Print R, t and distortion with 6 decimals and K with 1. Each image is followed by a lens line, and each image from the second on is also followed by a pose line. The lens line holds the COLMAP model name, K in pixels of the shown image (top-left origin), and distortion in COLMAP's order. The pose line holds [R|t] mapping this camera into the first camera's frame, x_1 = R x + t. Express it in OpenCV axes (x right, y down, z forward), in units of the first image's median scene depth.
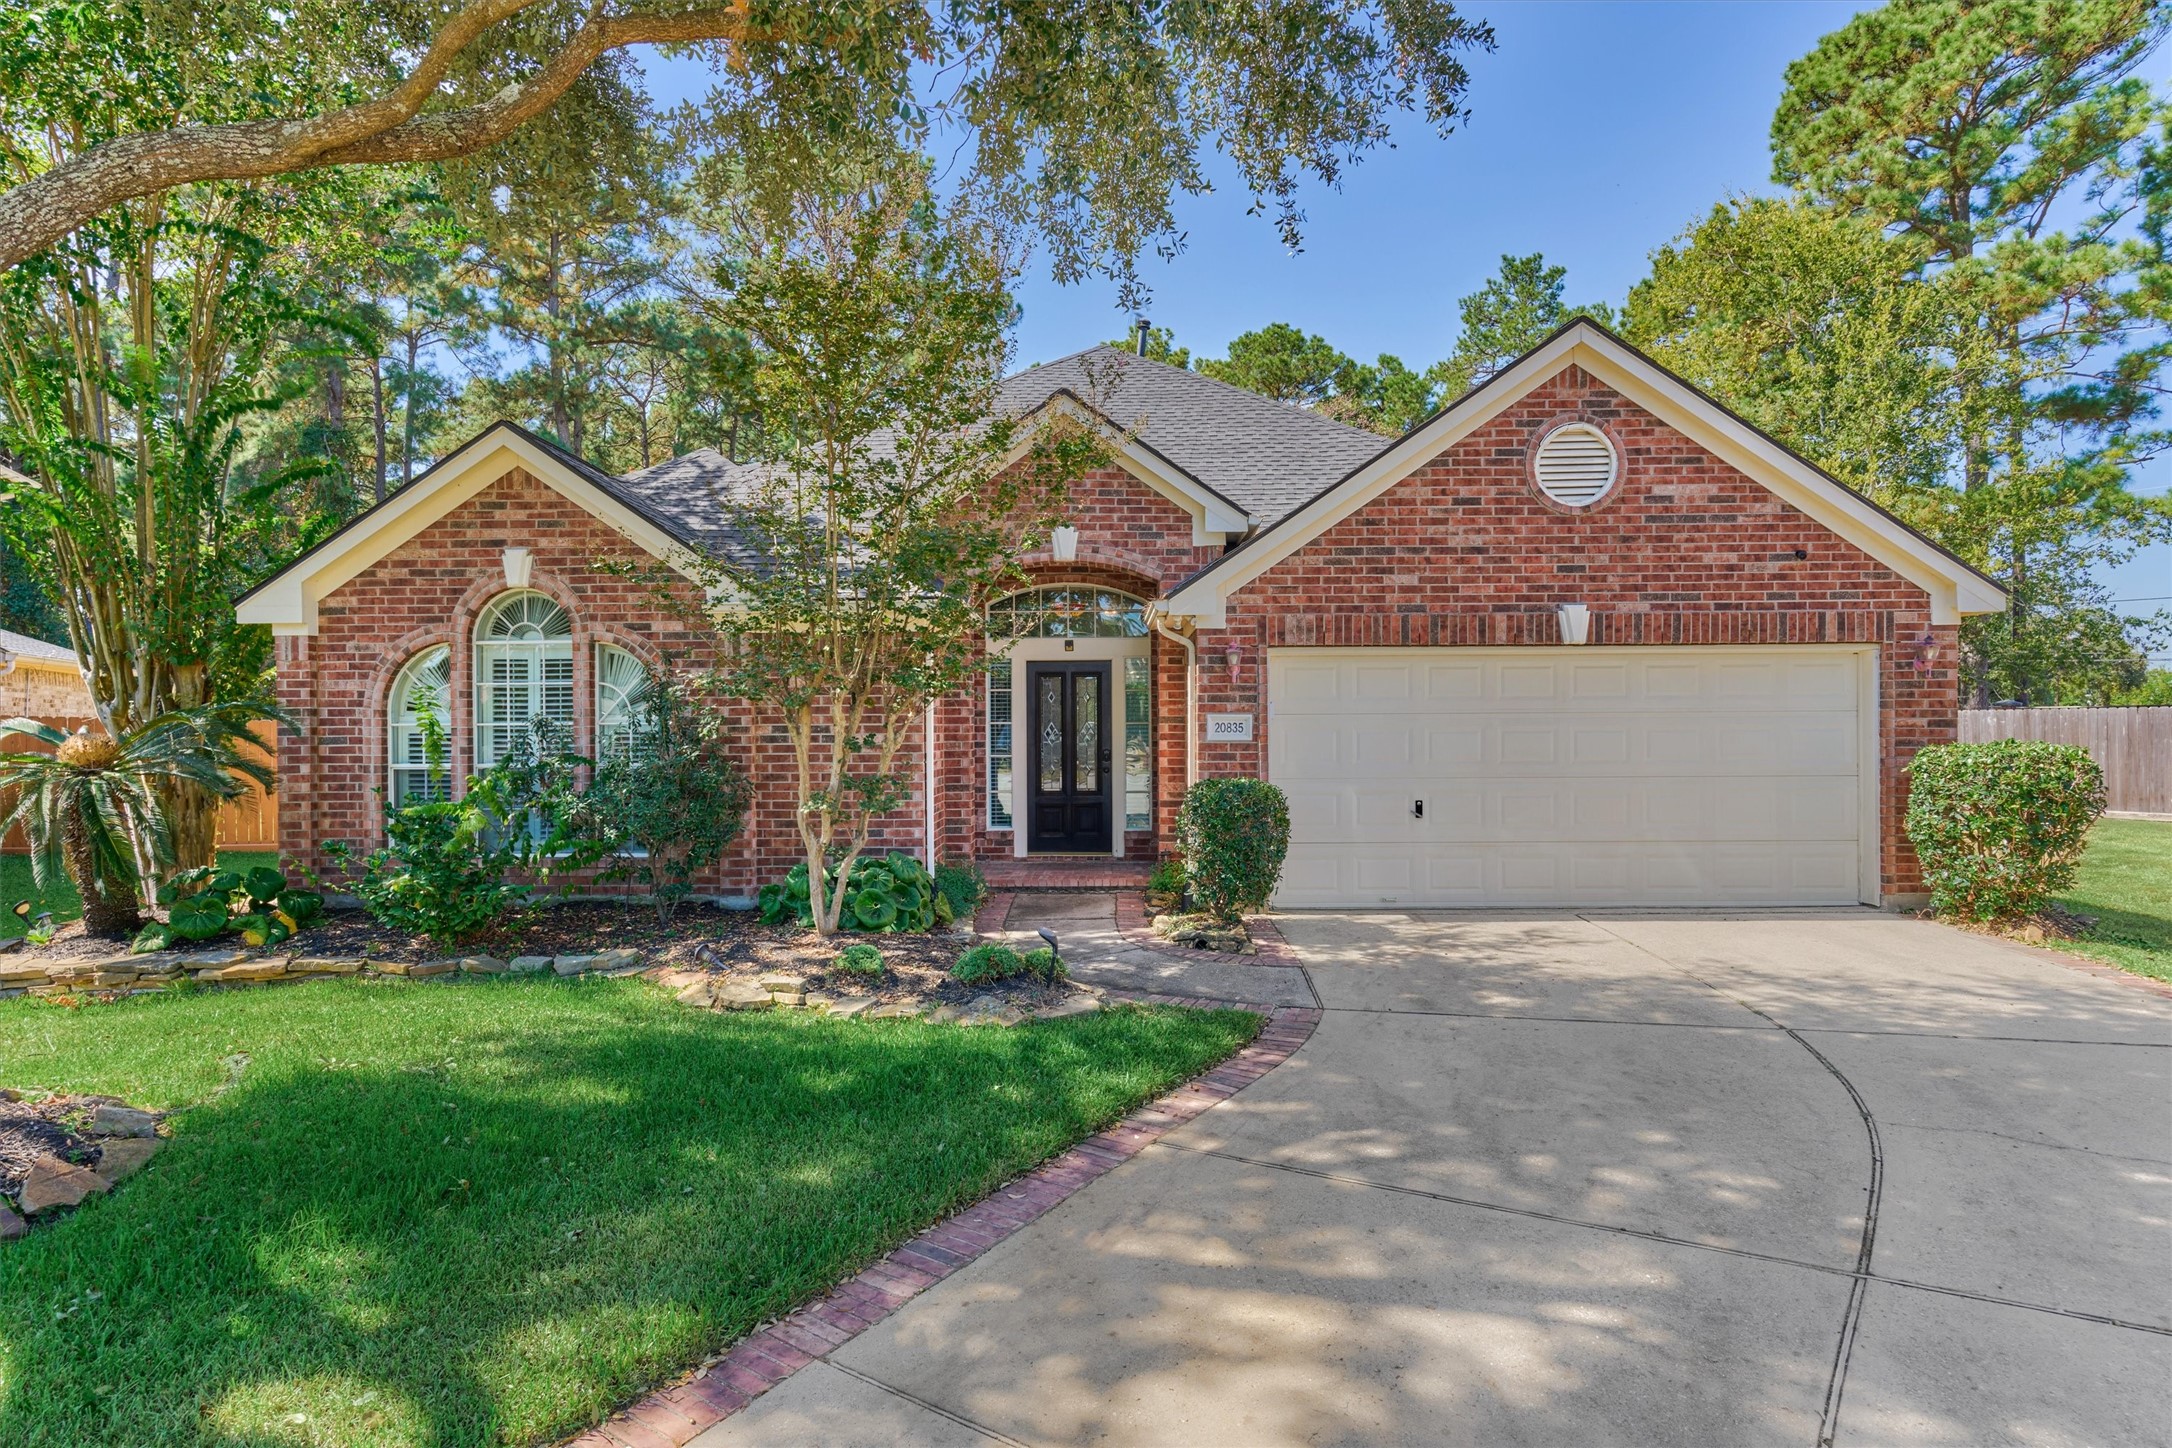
lens RADIAL K [[1173.7, 0, 1087.0], [0, 1173.7, 724.2], [0, 0, 1]] dist [-0.003975, 0.000510]
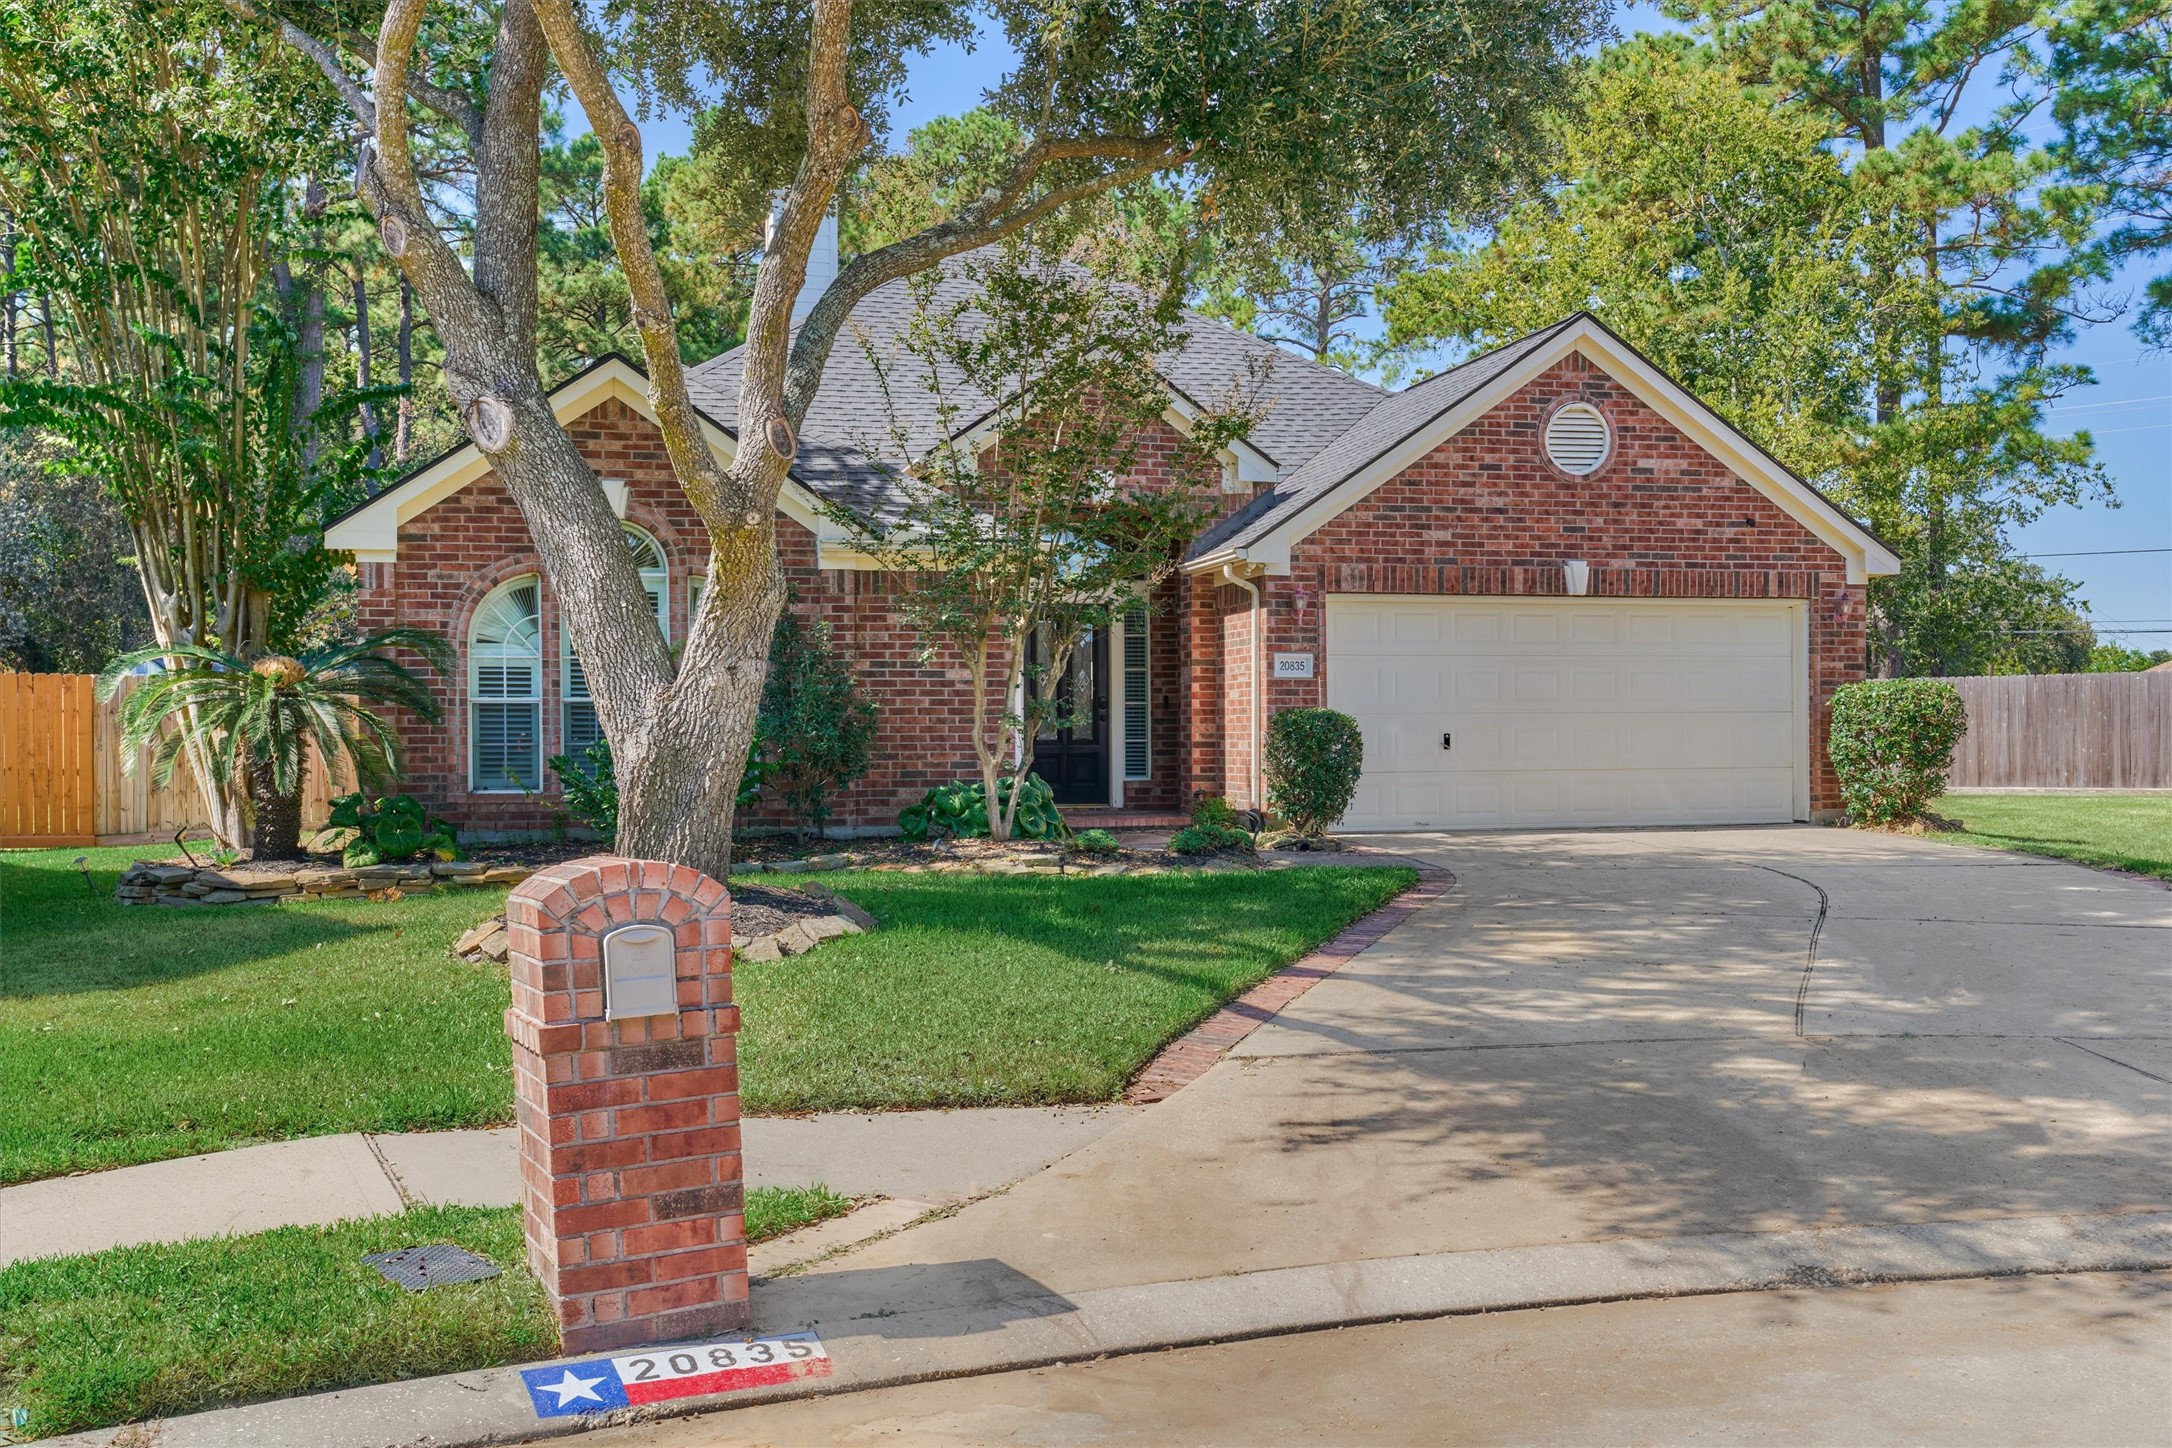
lens RADIAL K [[2065.7, 0, 1077.7], [0, 2065.7, 722.4], [0, 0, 1]] dist [0.002952, 0.000000]
pose [[0.963032, 0.001322, 0.269383, -0.593853], [0.000039, 0.999987, -0.005046, 0.065784], [-0.269386, 0.004870, 0.963020, -0.806717]]
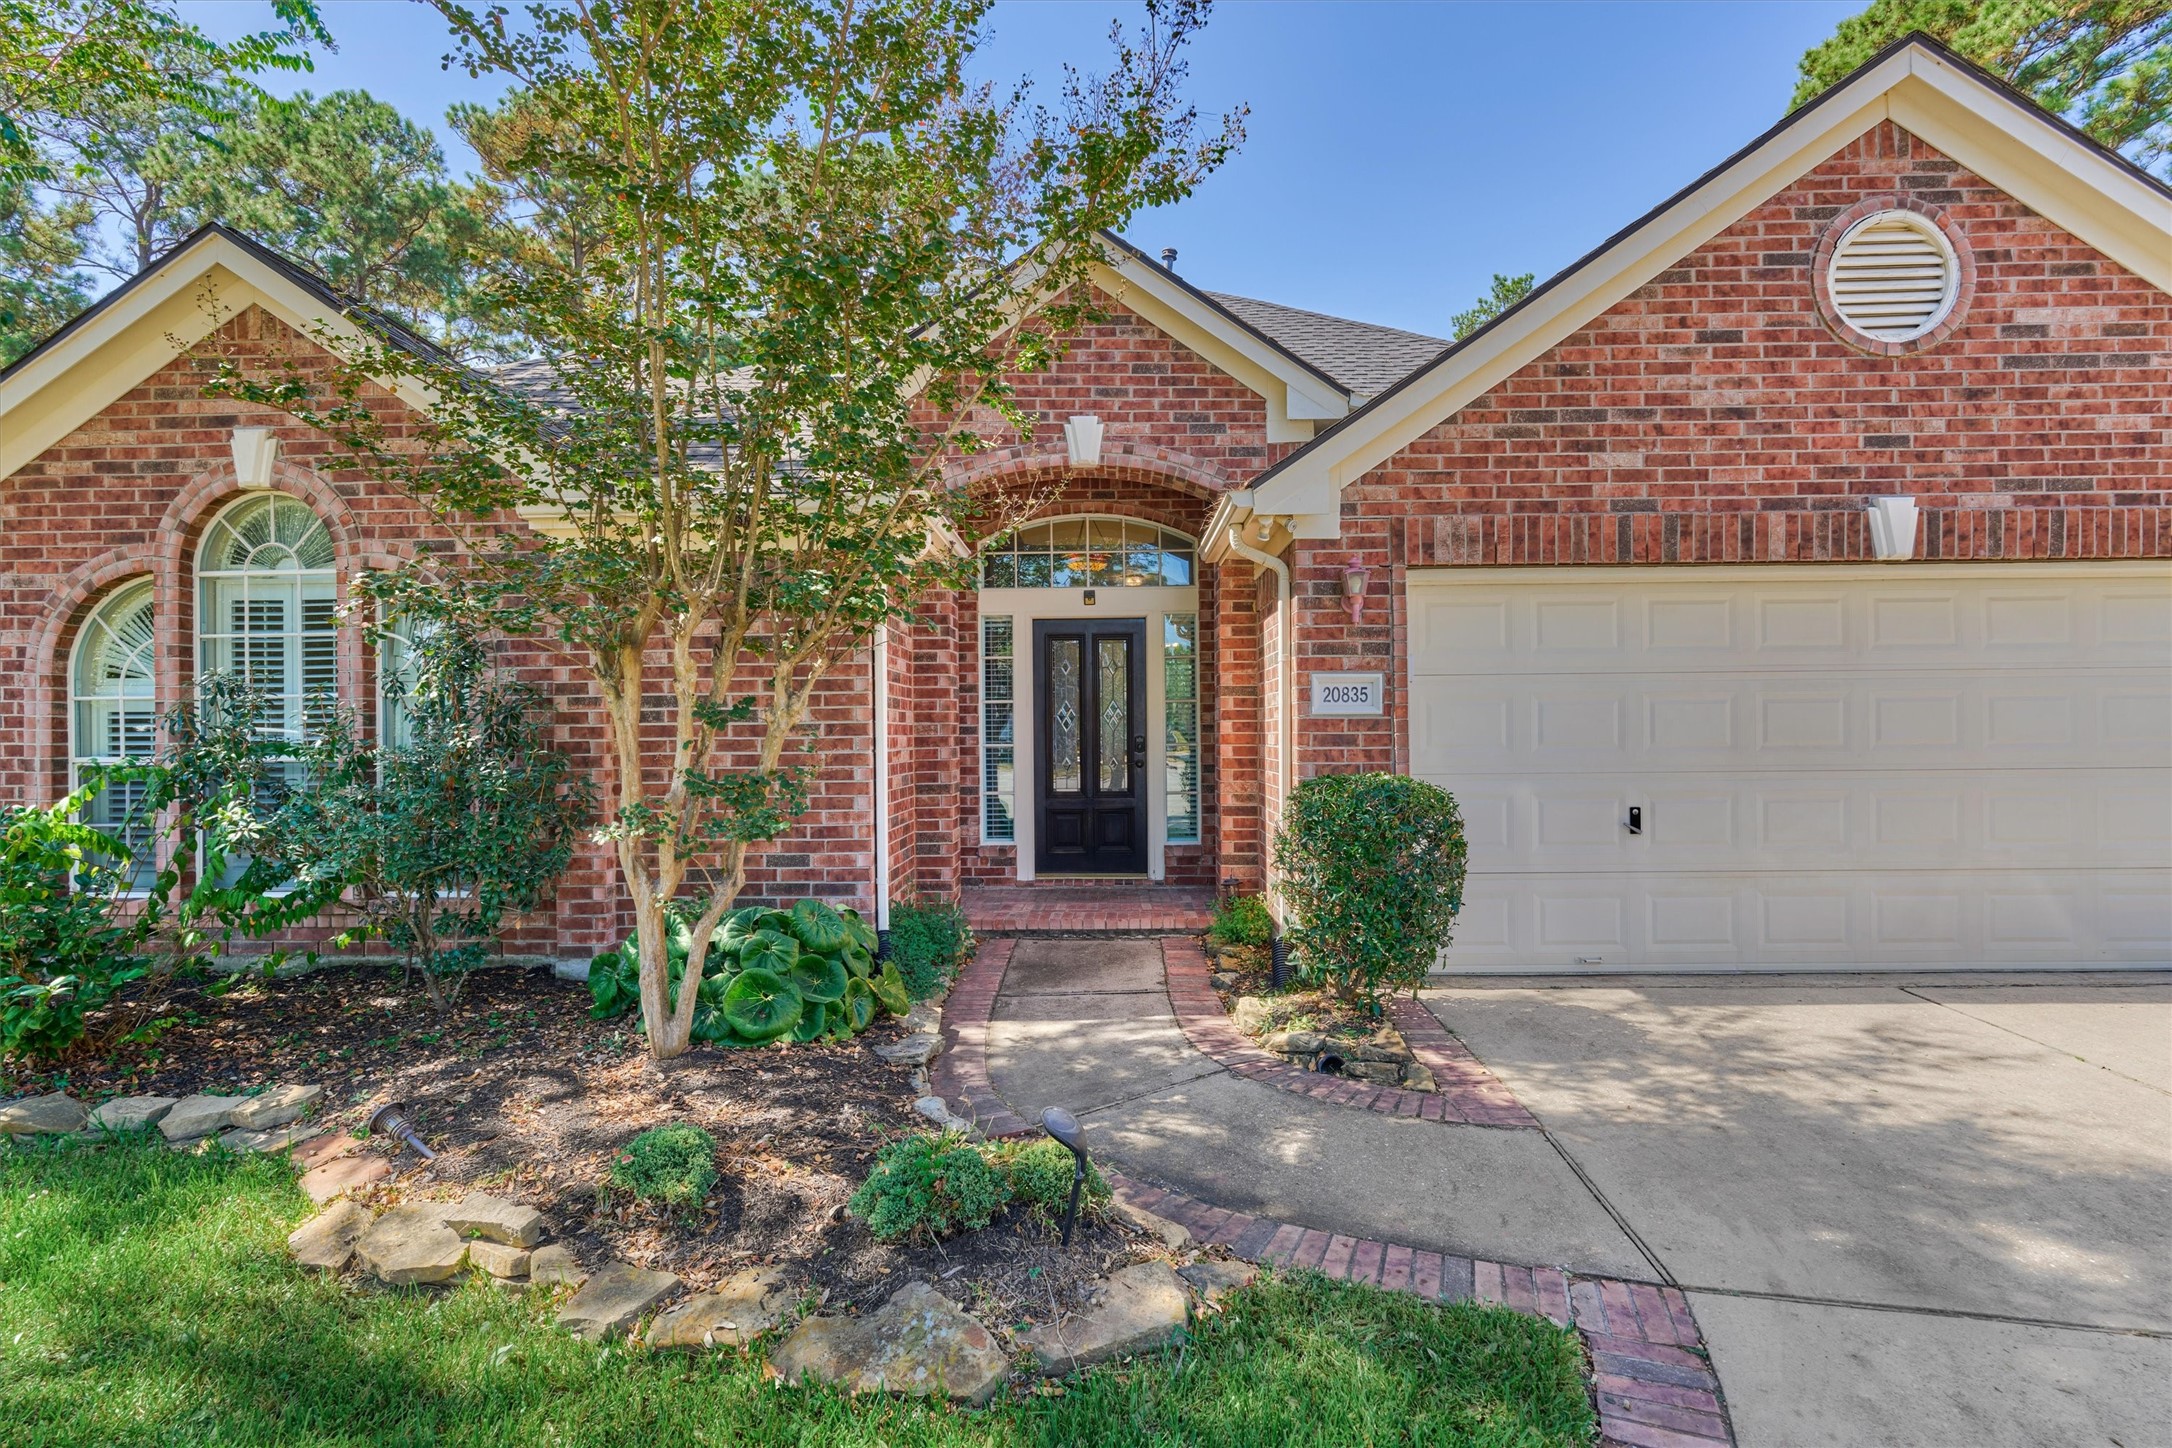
lens RADIAL K [[1032.9, 0, 1088.3], [0, 1032.9, 725.6], [0, 0, 1]] dist [-0.006069, 0.001084]
pose [[0.999966, -0.004176, -0.007059, -0.015027], [0.004162, 0.999989, -0.002016, 0.020359], [0.007068, 0.001987, 0.999973, 0.439168]]
